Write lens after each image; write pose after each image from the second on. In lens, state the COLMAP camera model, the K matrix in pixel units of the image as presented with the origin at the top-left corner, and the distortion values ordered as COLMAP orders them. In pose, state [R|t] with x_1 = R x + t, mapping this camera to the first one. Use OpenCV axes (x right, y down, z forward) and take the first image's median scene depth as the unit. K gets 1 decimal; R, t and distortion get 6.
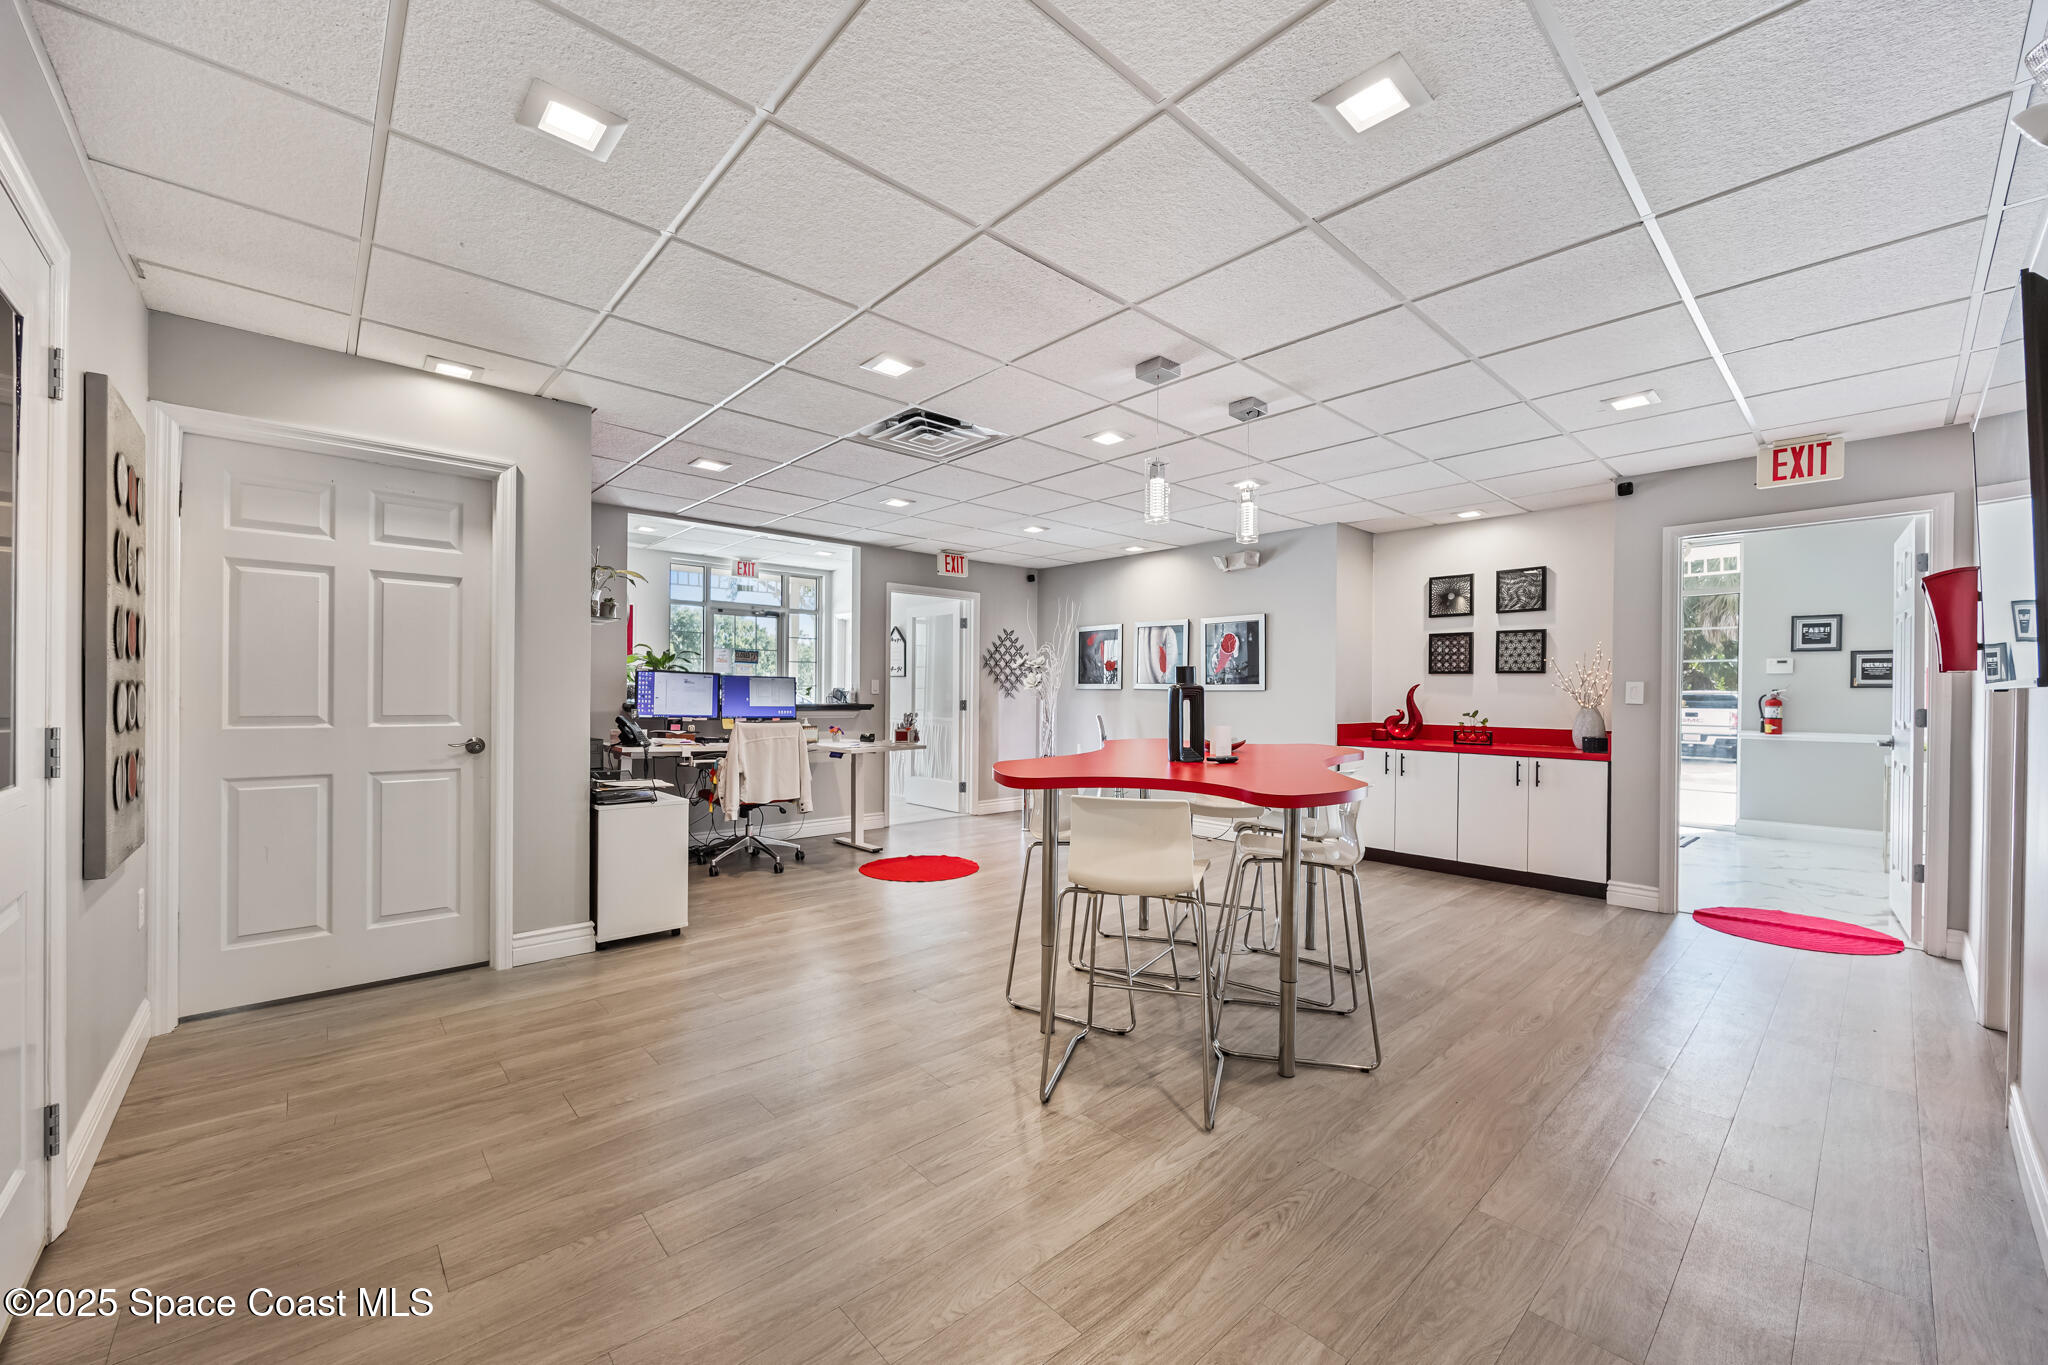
lens RADIAL K [[773.2, 0, 1025.6], [0, 773.2, 700.5], [0, 0, 1]] dist [-0.000065, -0.000240]
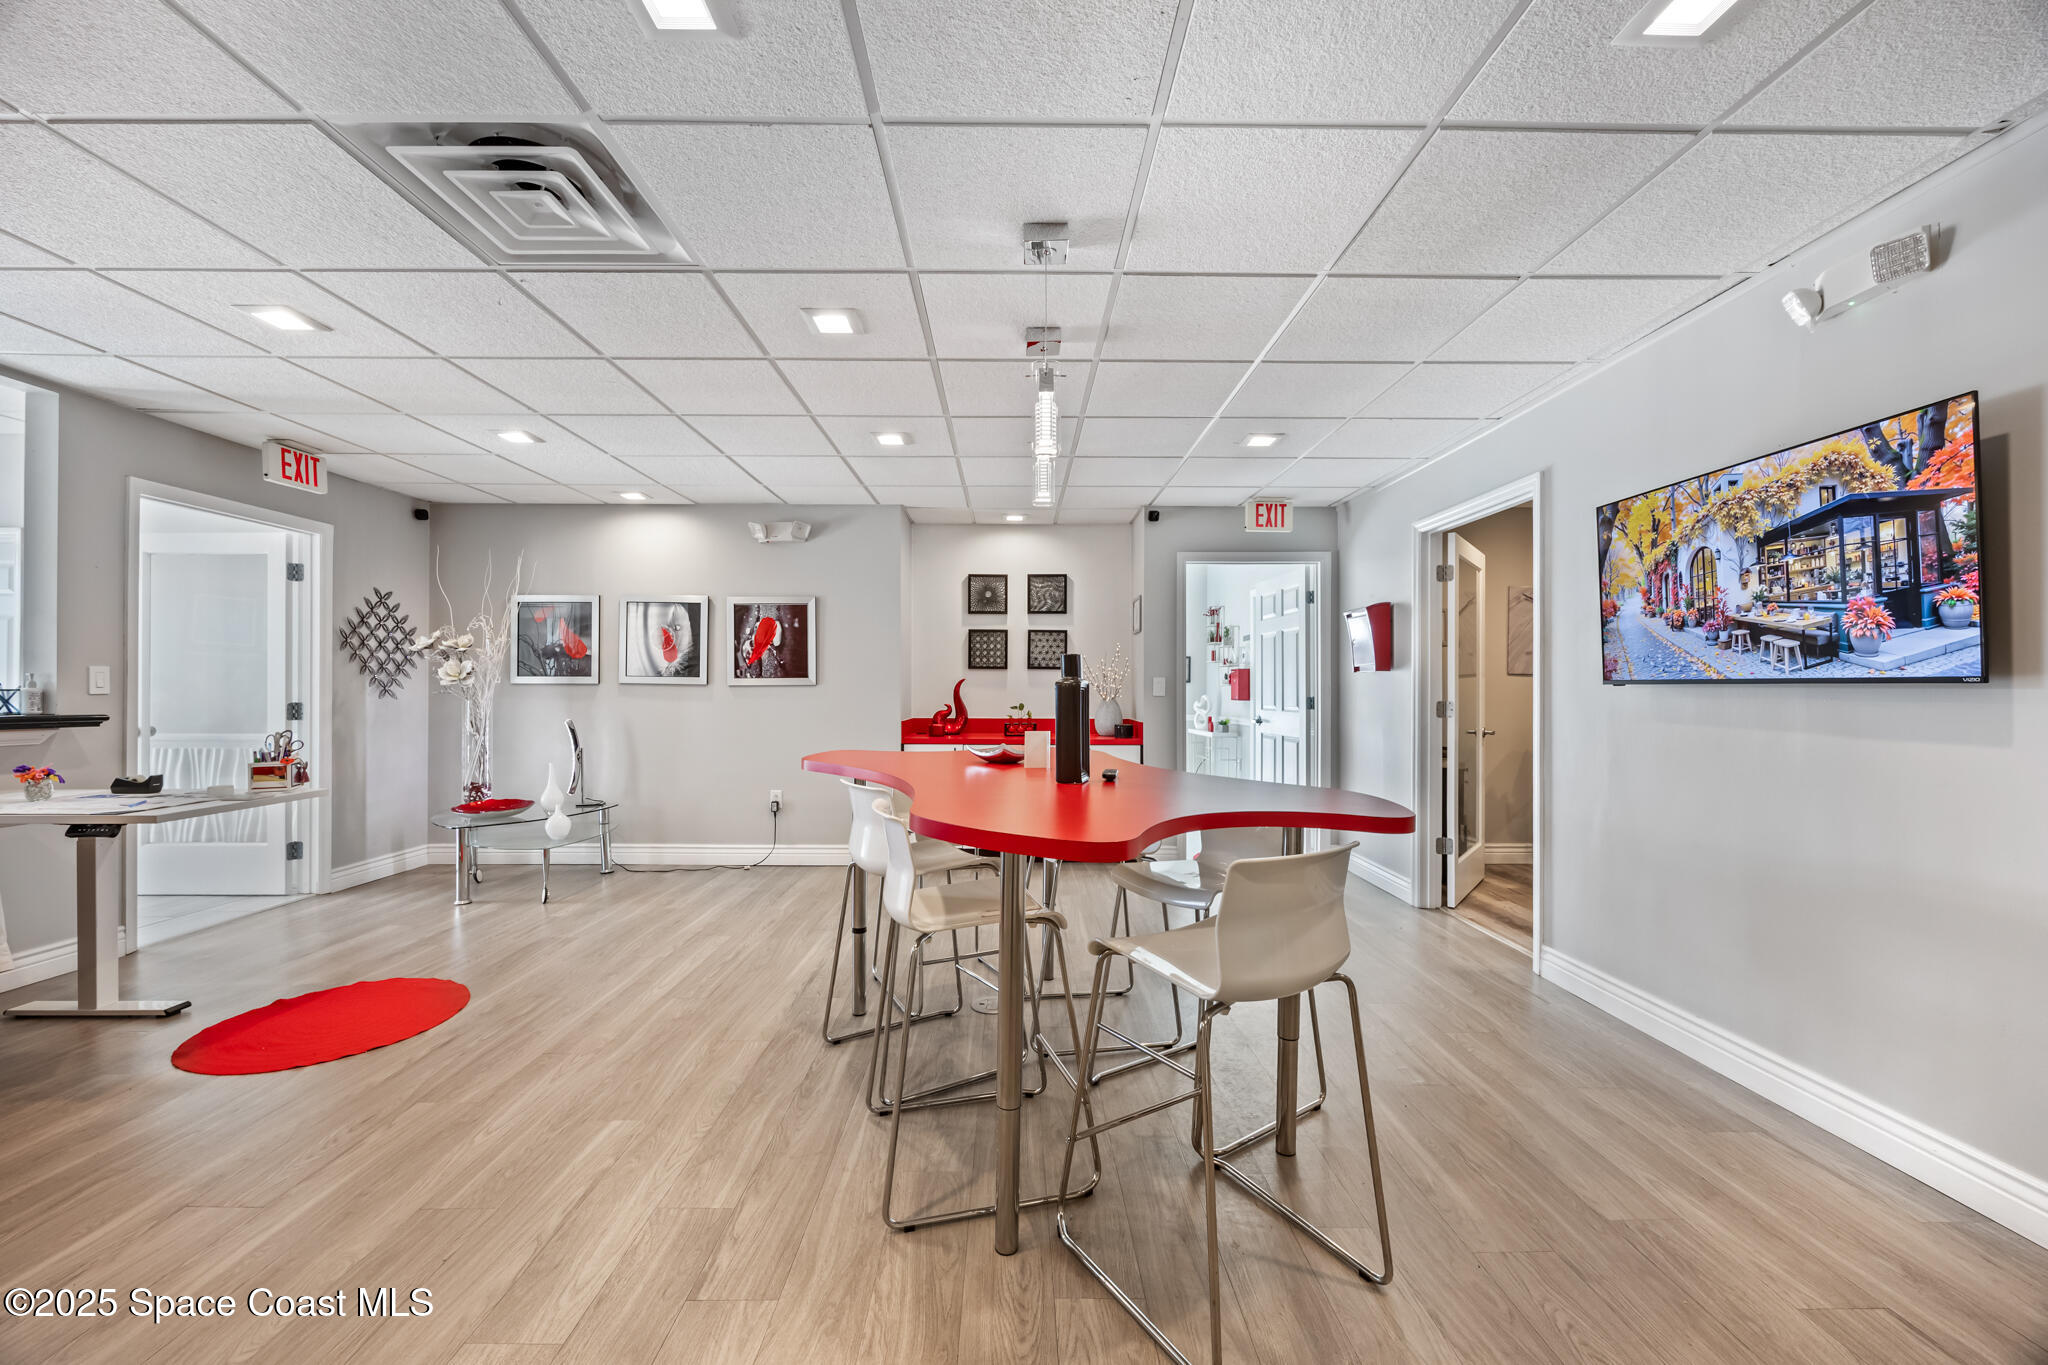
lens RADIAL K [[773.2, 0, 1002.4], [0, 773.2, 688.1], [0, 0, 1]] dist [-0.000065, -0.000240]
pose [[0.679296, -0.004656, 0.733850, -0.192080], [0.011090, 0.999931, -0.003921, -0.004356], [-0.733781, 0.010802, 0.679300, 0.269292]]
